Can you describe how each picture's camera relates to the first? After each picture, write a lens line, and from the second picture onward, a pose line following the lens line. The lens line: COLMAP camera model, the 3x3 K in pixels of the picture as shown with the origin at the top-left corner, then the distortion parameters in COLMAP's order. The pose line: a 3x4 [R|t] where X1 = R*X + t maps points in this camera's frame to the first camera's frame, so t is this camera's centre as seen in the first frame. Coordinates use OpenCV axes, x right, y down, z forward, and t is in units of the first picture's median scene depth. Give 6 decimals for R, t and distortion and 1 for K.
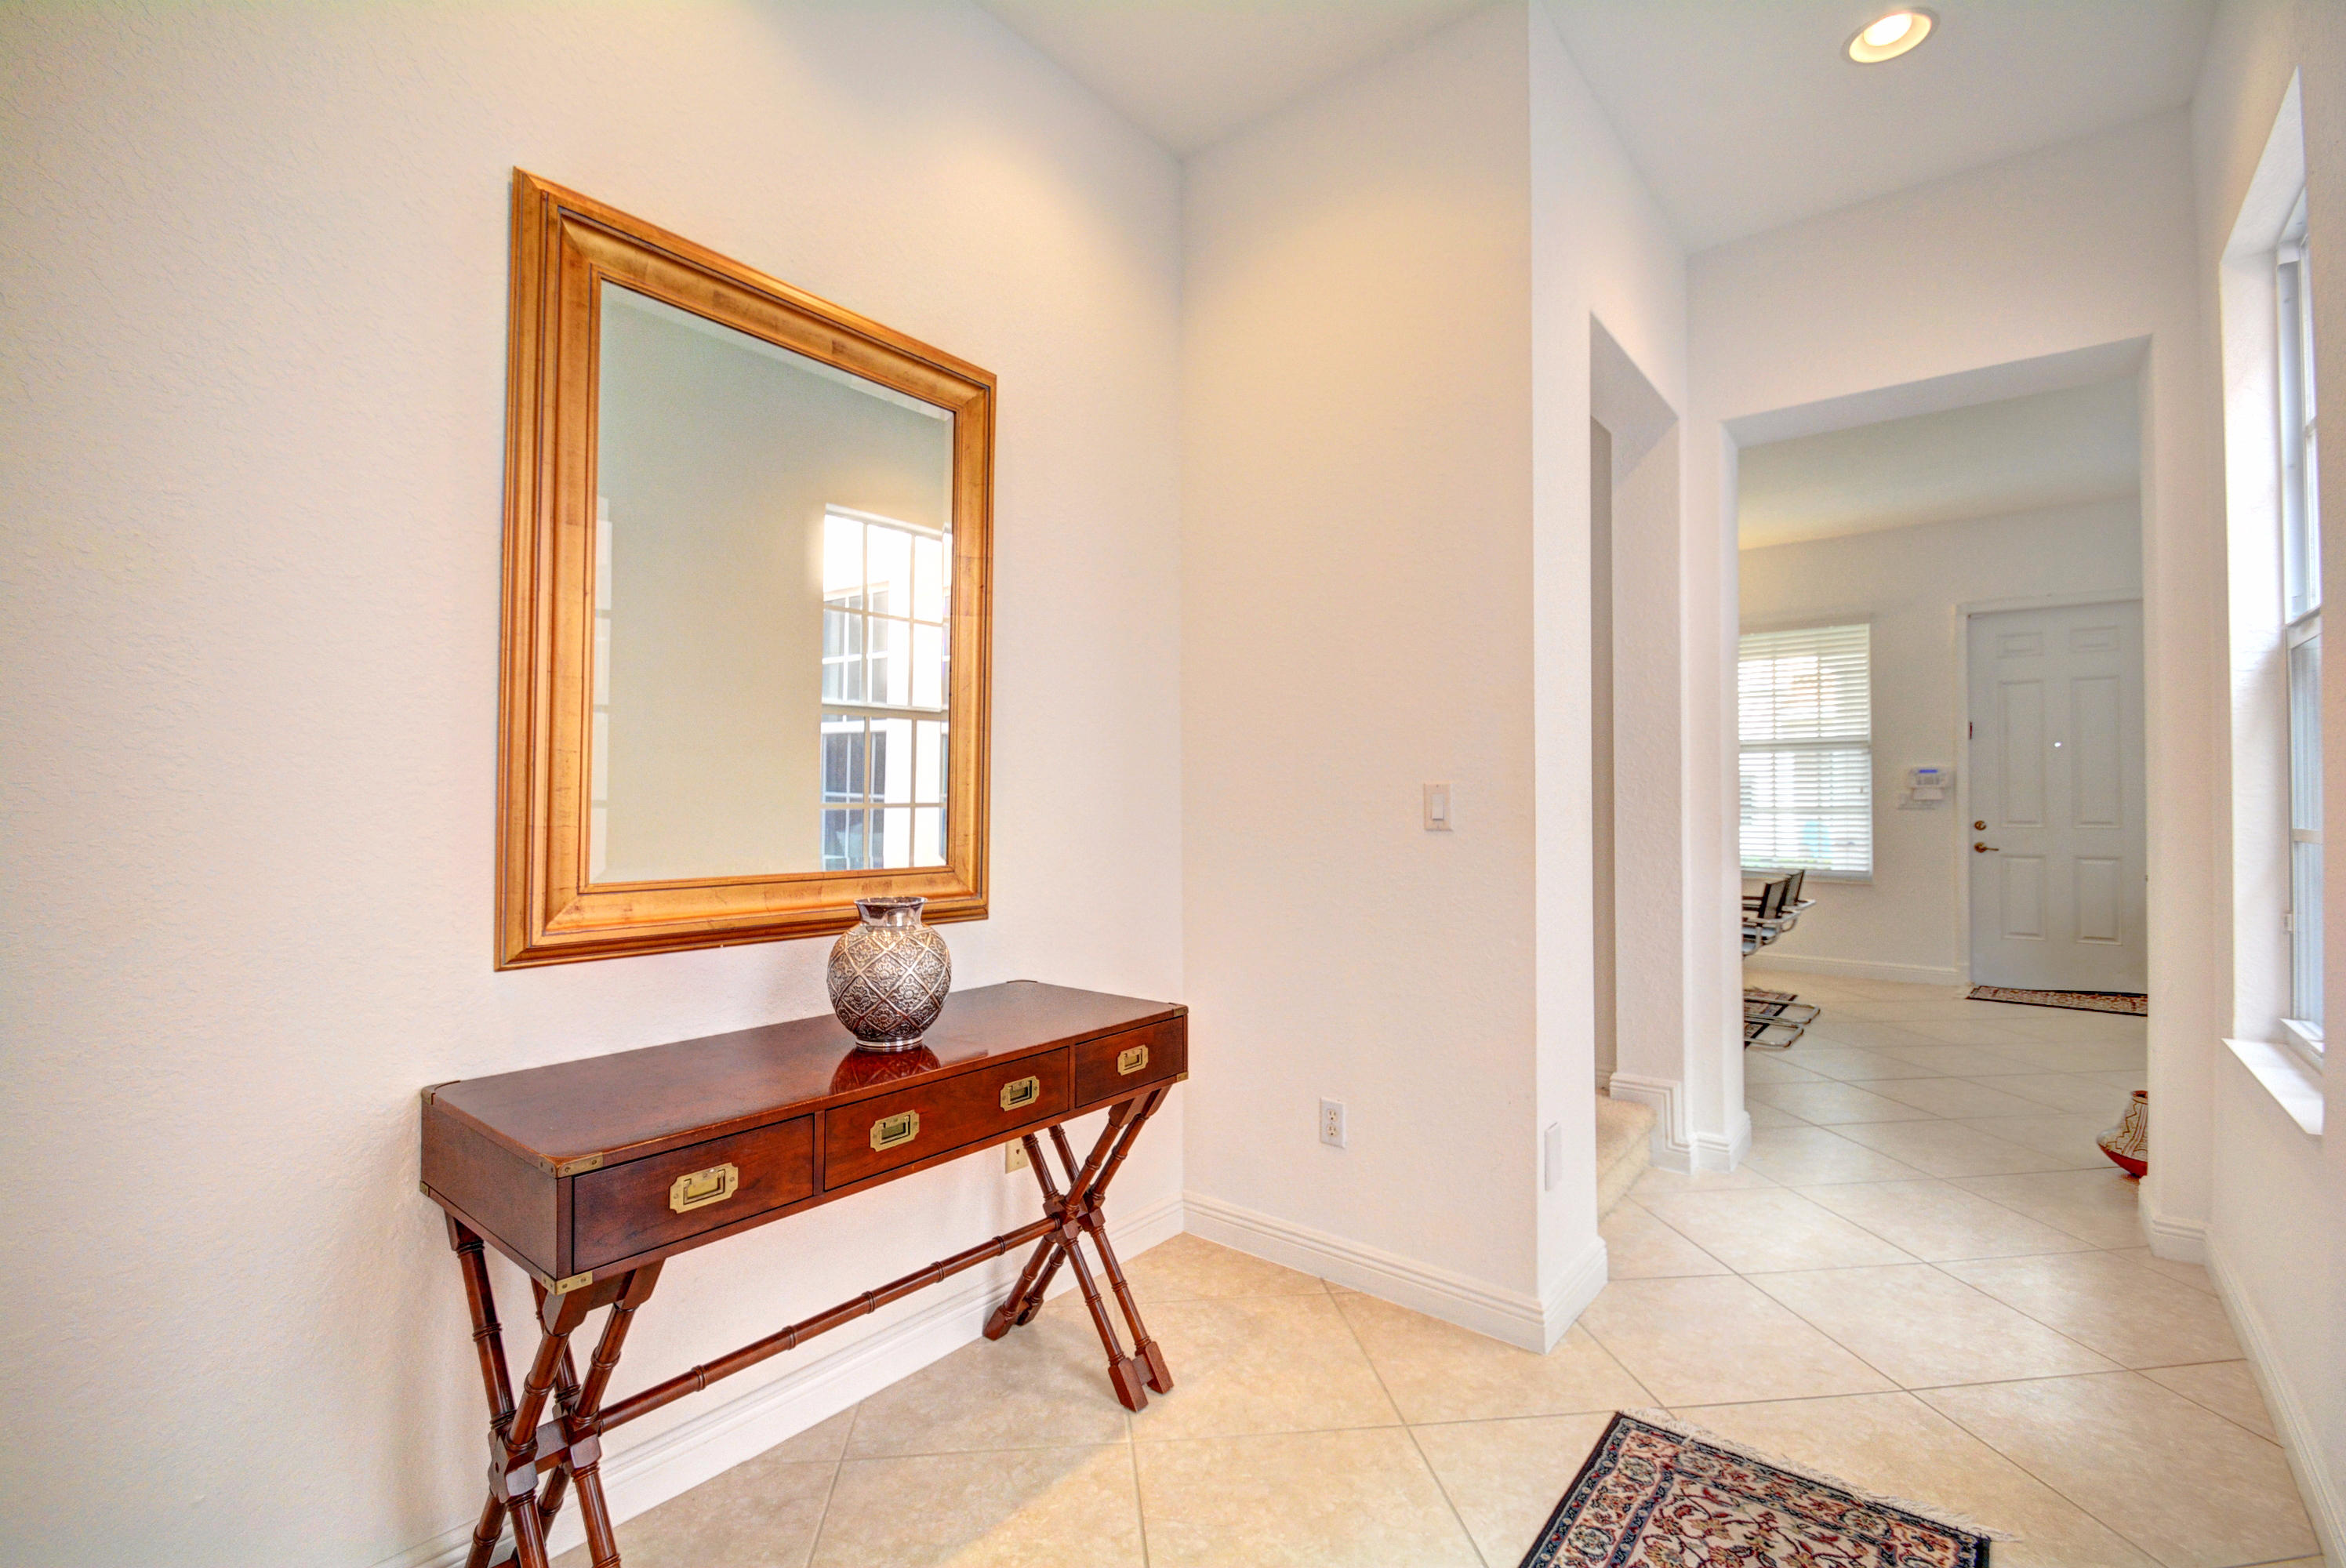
lens RADIAL K [[1024.9, 0, 1134.1], [0, 1024.9, 784.4], [0, 0, 1]] dist [-0.001095, -0.007826]
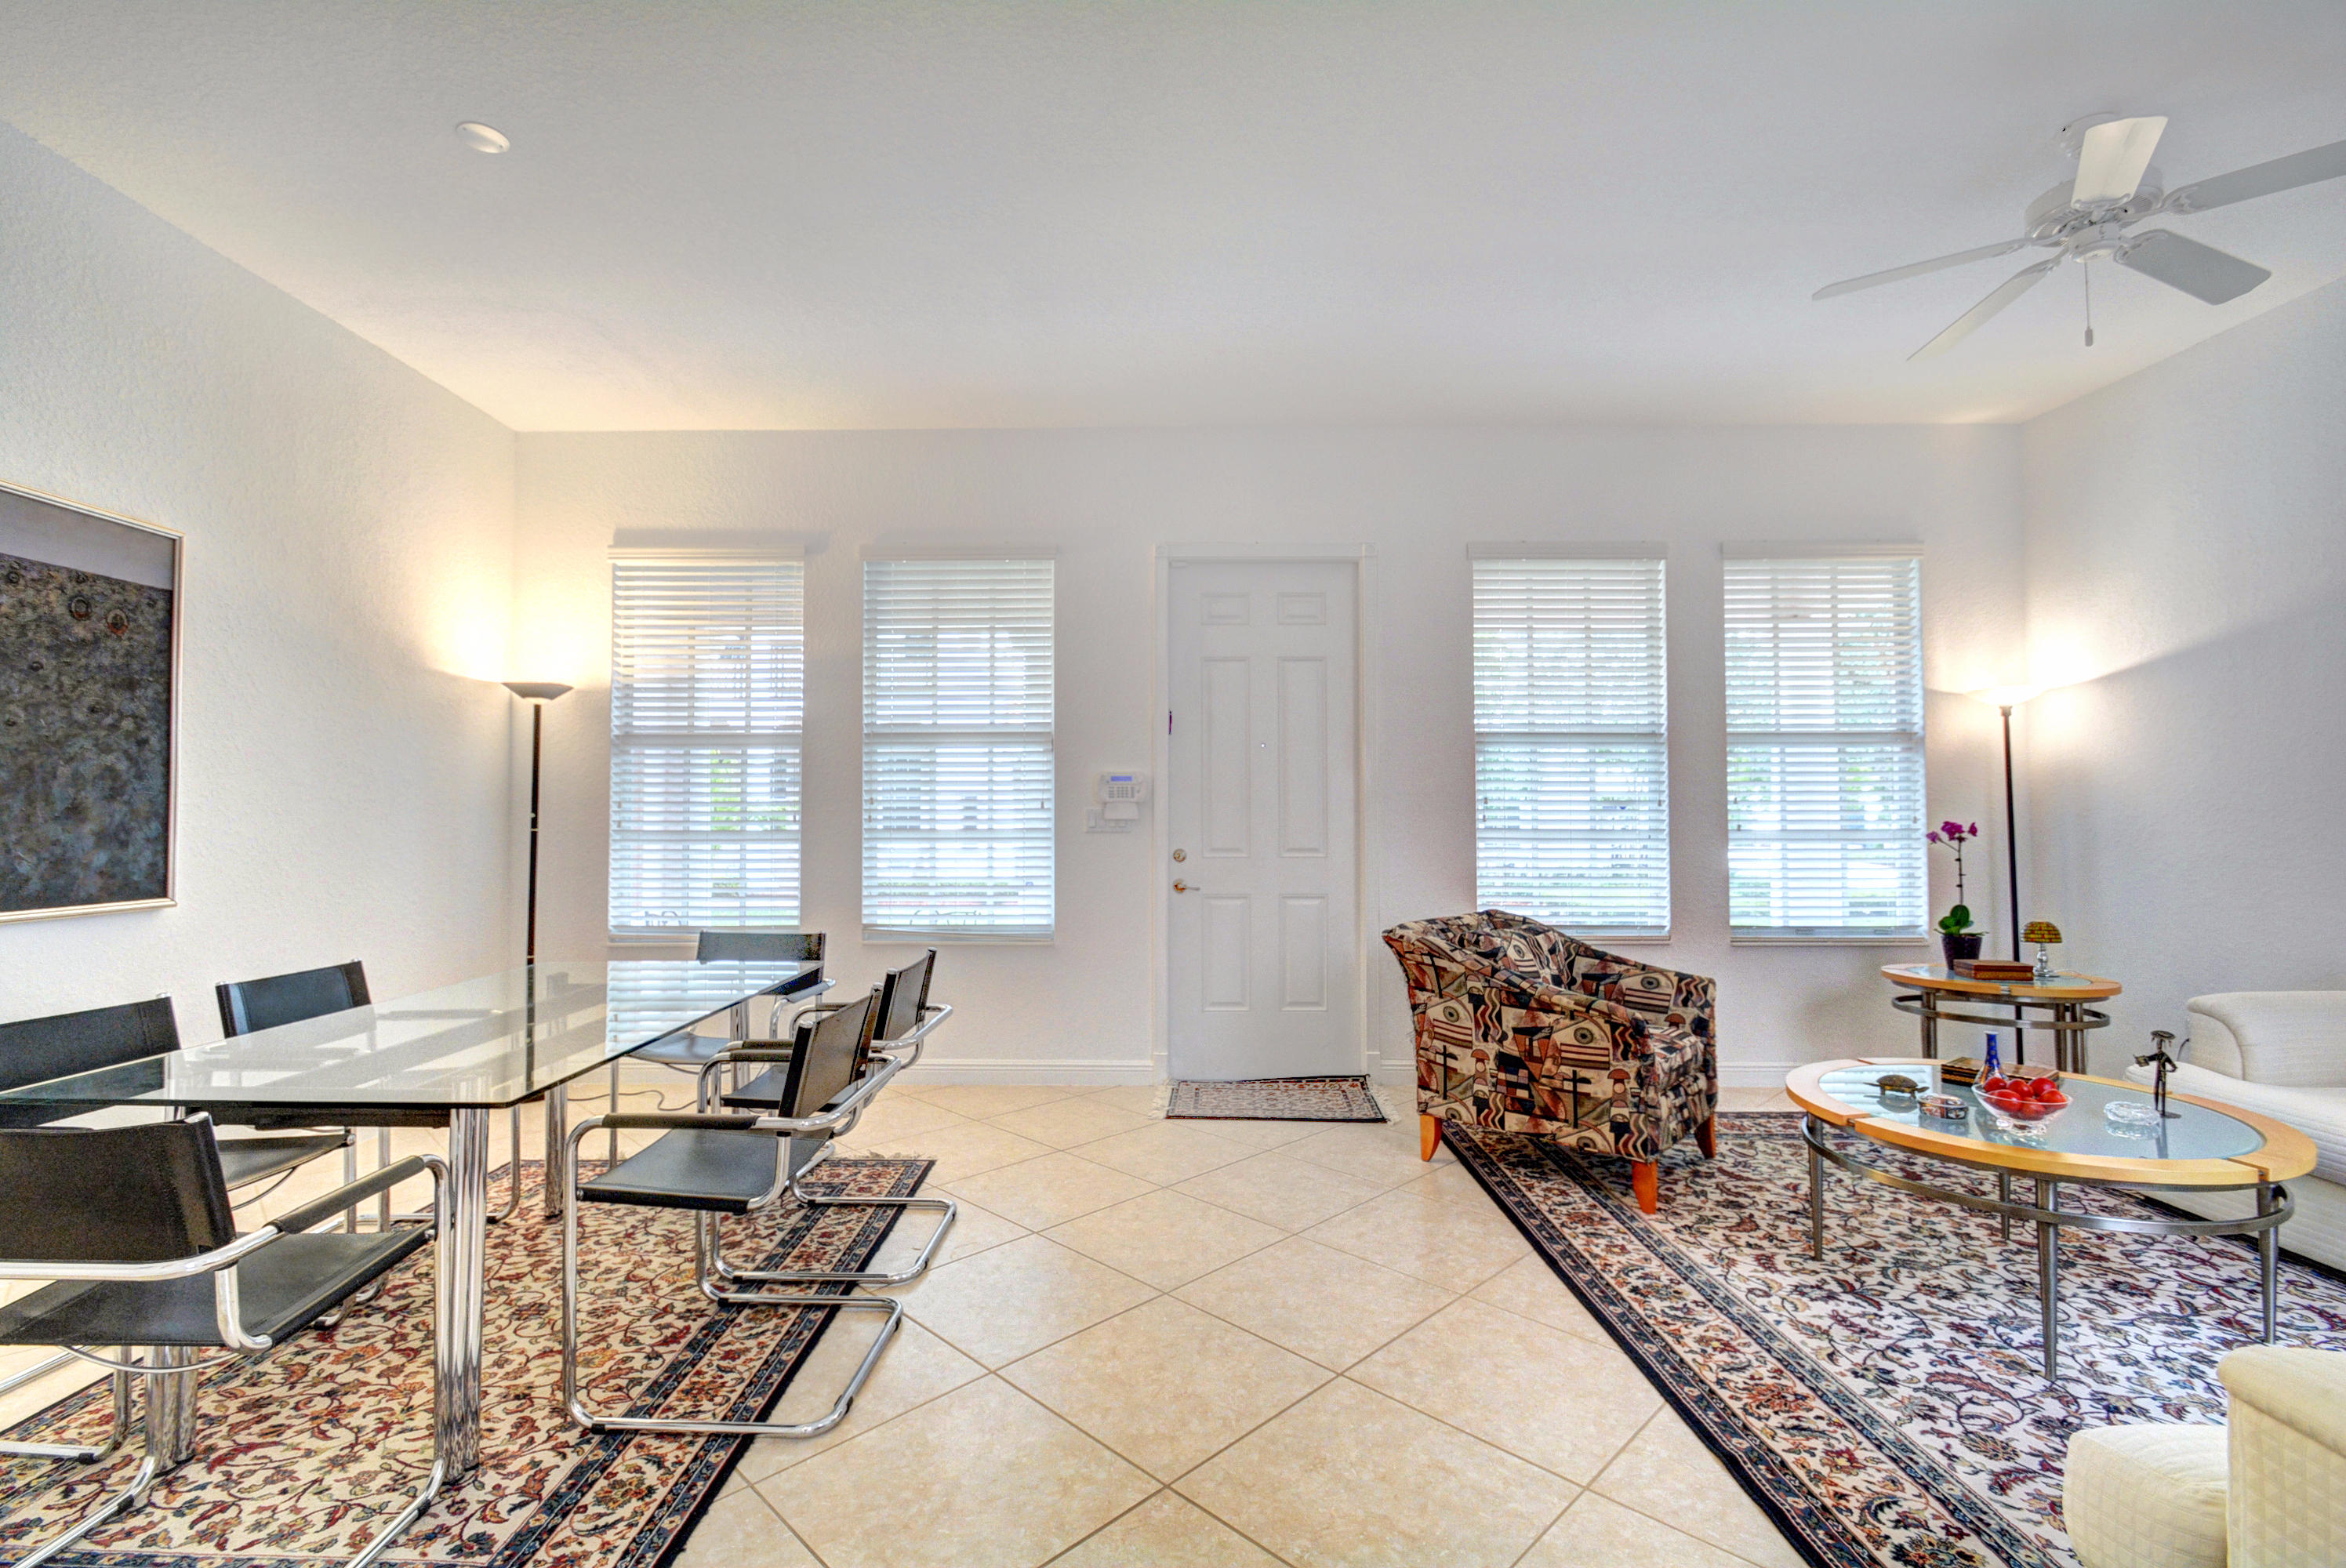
lens RADIAL K [[1024.9, 0, 1151.1], [0, 1024.9, 787.5], [0, 0, 1]] dist [-0.001095, -0.007826]
pose [[0.778051, 0.014839, 0.628026, 0.360323], [-0.007127, 0.999865, -0.014795, 0.003131], [-0.628161, 0.007035, 0.778052, 0.452030]]
